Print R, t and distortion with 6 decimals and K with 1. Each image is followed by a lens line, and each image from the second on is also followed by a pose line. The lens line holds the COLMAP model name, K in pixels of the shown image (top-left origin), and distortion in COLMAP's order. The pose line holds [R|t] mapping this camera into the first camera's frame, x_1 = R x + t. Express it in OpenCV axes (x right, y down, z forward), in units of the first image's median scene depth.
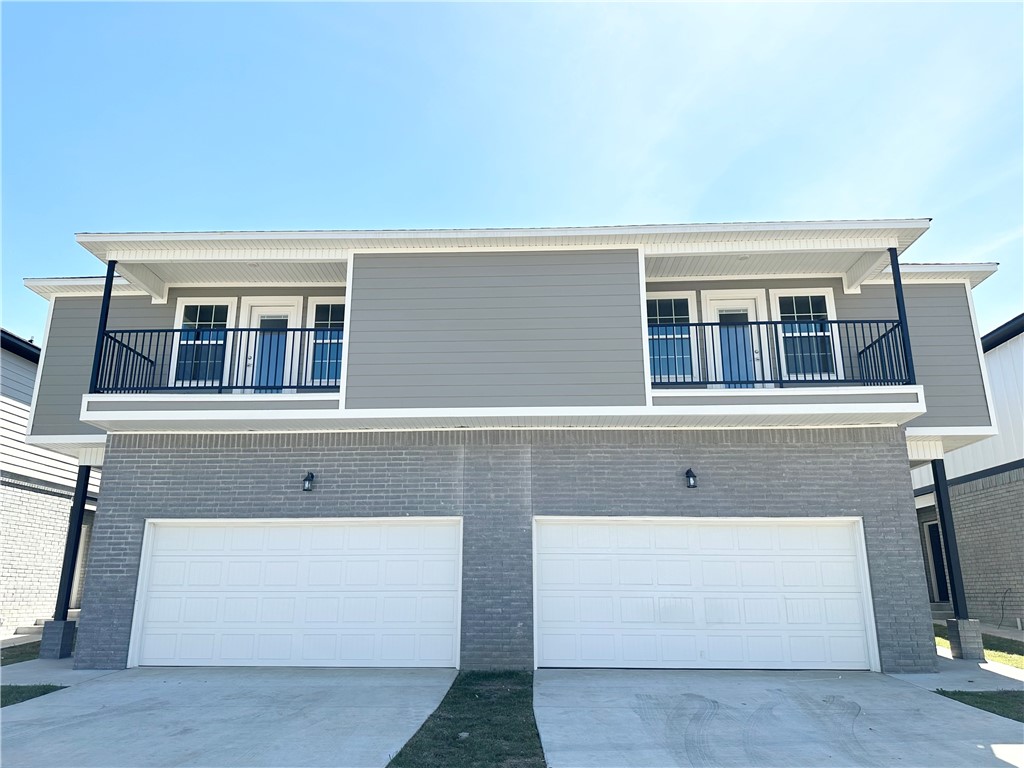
lens RADIAL K [[739.4, 0, 519.3], [0, 739.4, 383.7], [0, 0, 1]] dist [0.031238, -0.043550]
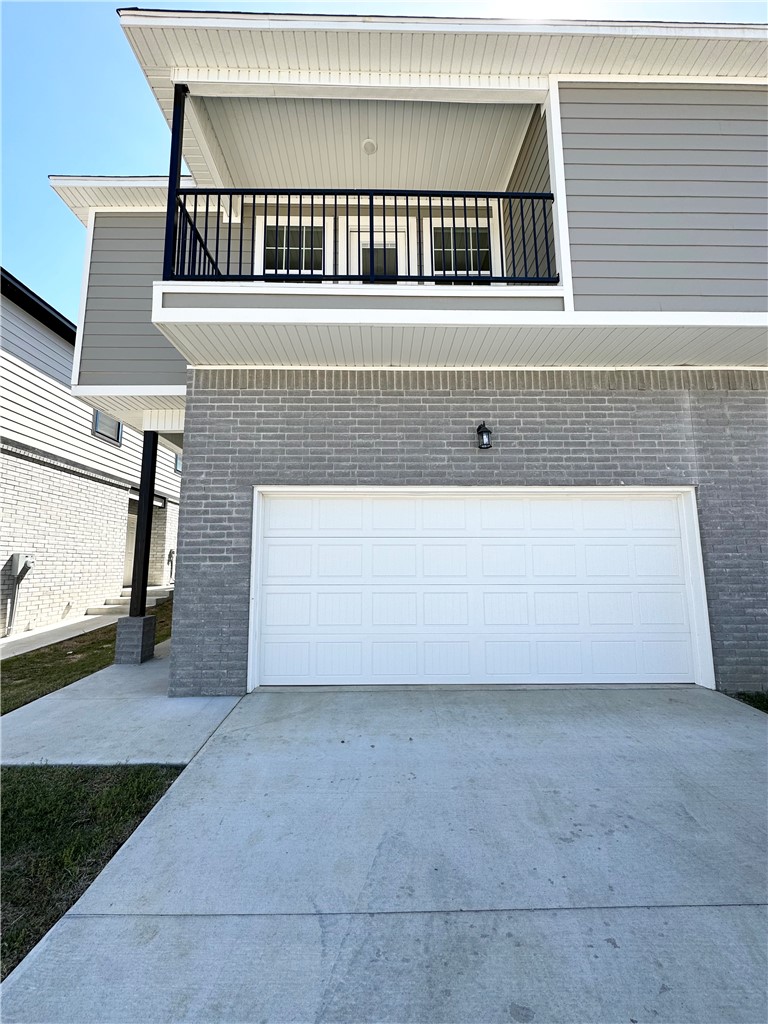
lens RADIAL K [[406.6, 0, 382.6], [0, 406.6, 515.2], [0, 0, 1]] dist [-0.002996, 0.000720]
pose [[0.999155, 0.004649, 0.040832, -0.394272], [-0.010705, 0.988721, 0.149386, 0.149461], [-0.039677, -0.149697, 0.987936, 0.606323]]
